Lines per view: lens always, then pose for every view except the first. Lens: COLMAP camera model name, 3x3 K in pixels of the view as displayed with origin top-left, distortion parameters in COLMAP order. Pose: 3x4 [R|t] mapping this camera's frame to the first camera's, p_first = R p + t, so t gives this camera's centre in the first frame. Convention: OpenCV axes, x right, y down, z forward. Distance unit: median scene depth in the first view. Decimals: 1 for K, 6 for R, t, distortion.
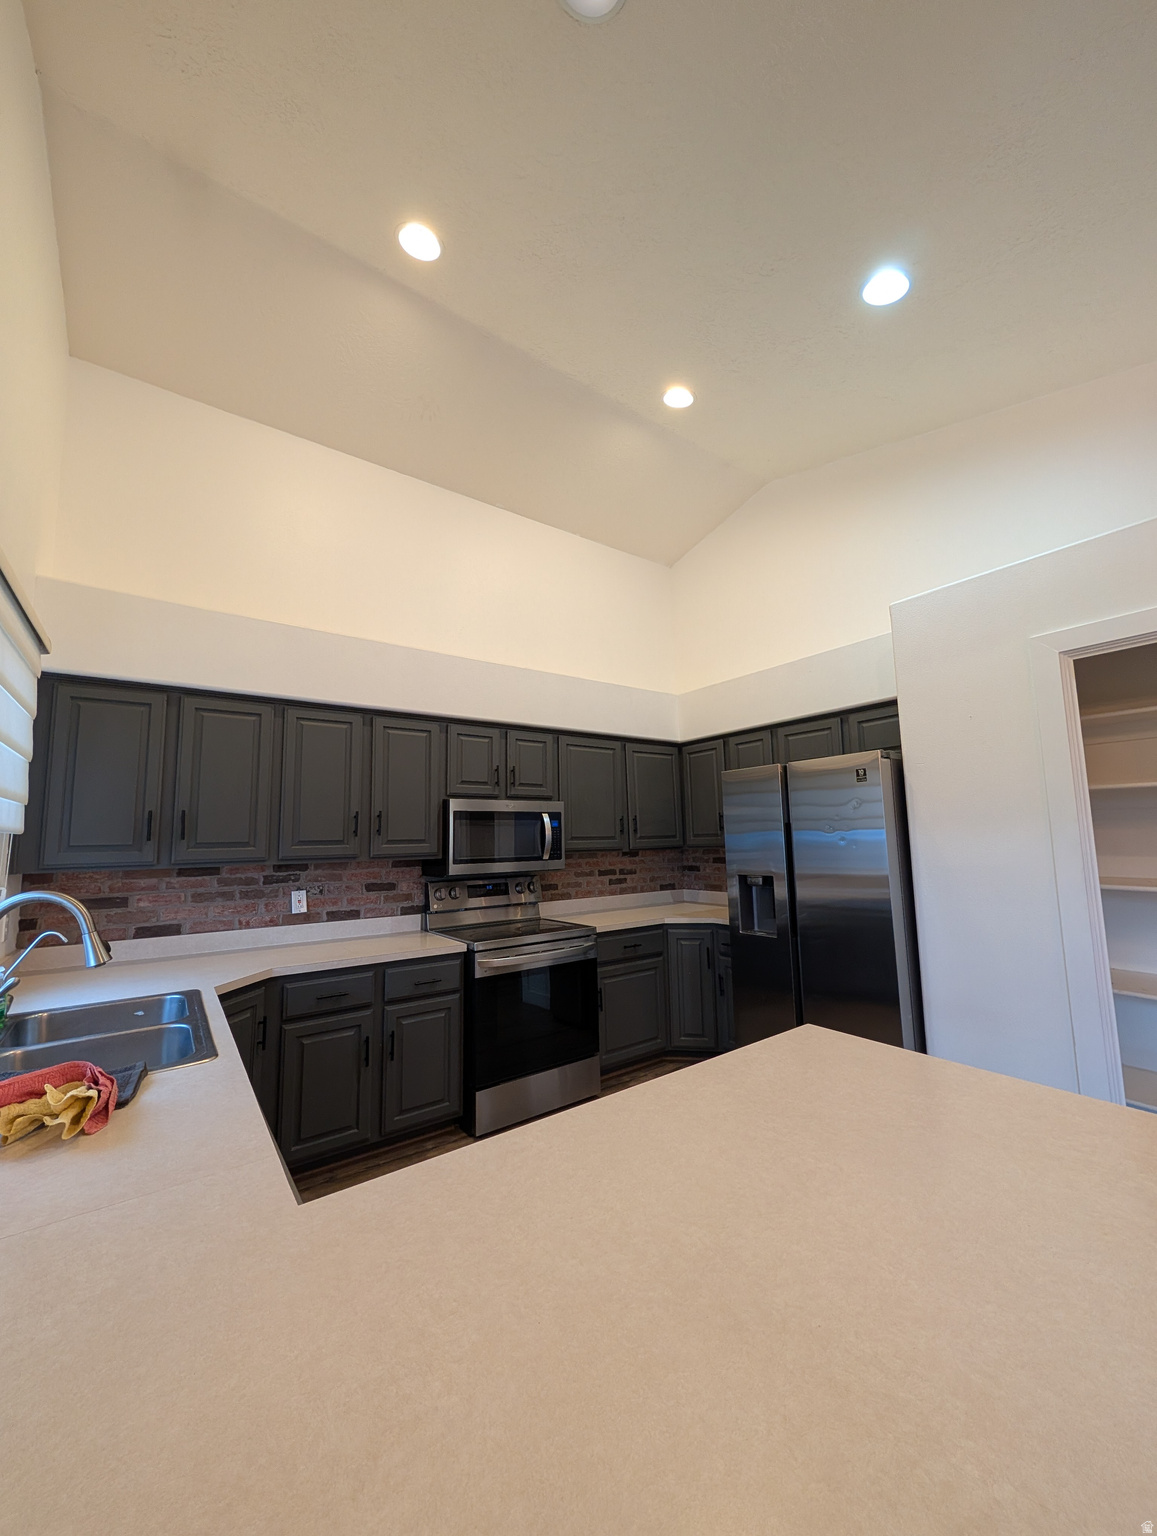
lens RADIAL K [[580.6, 0, 569.2], [0, 580.6, 771.8], [0, 0, 1]] dist [0.000240, -0.000290]
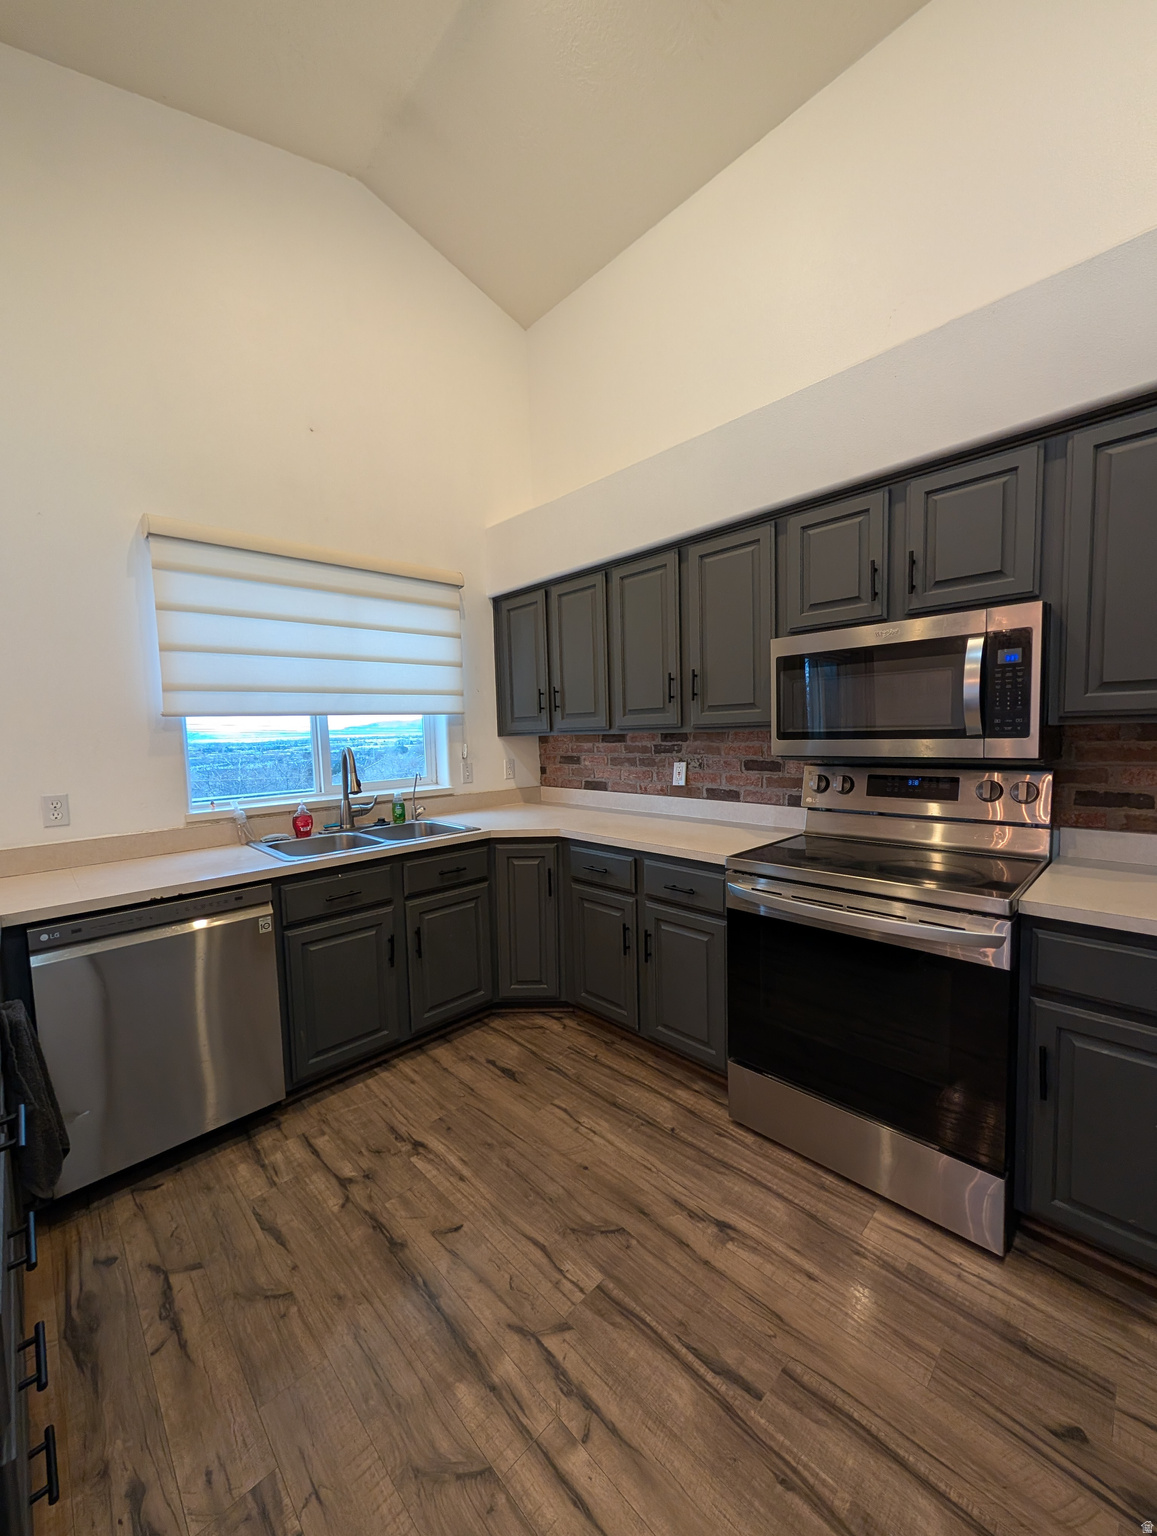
lens RADIAL K [[580.6, 0, 572.0], [0, 580.6, 775.0], [0, 0, 1]] dist [0.000240, -0.000290]
pose [[0.148069, 0.091540, -0.984731, 0.391220], [0.140519, 0.983658, 0.112570, 0.086445], [0.978943, -0.155042, 0.132786, 0.636378]]
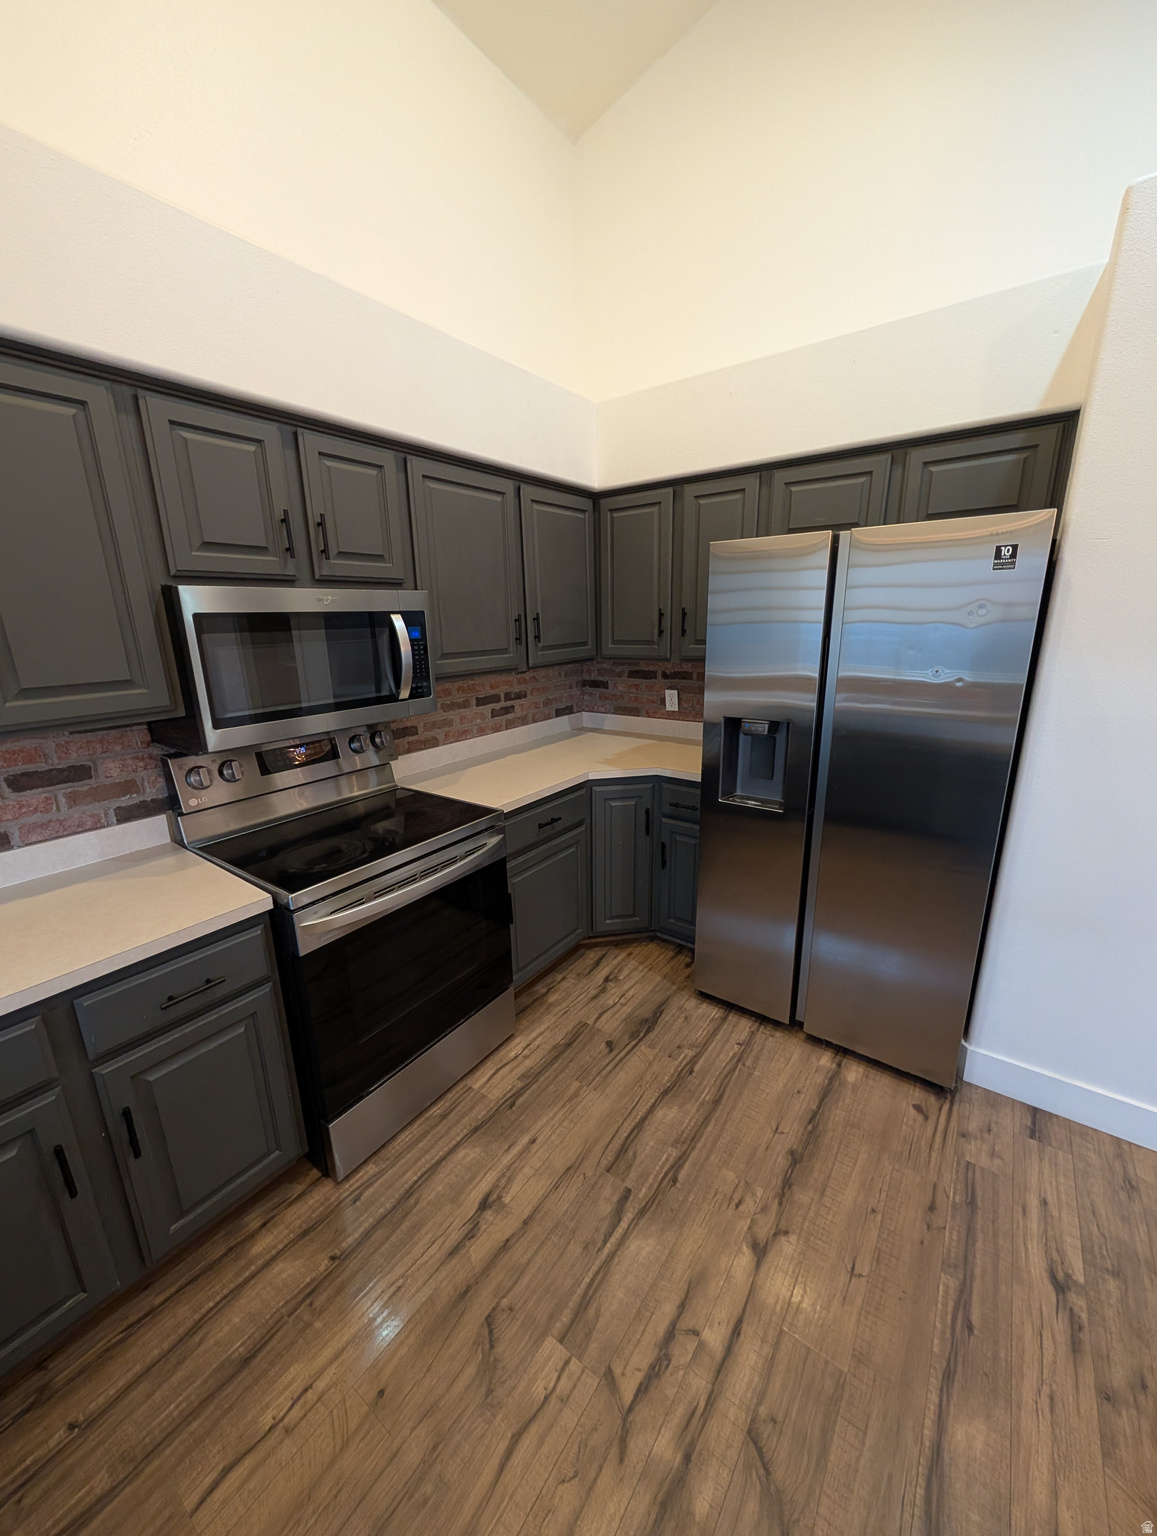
lens RADIAL K [[580.6, 0, 573.8], [0, 580.6, 774.0], [0, 0, 1]] dist [0.000240, -0.000290]
pose [[0.949794, -0.082142, 0.301901, -0.062232], [-0.035014, 0.930955, 0.363451, 0.009205], [-0.310911, -0.355775, 0.881339, 0.444987]]
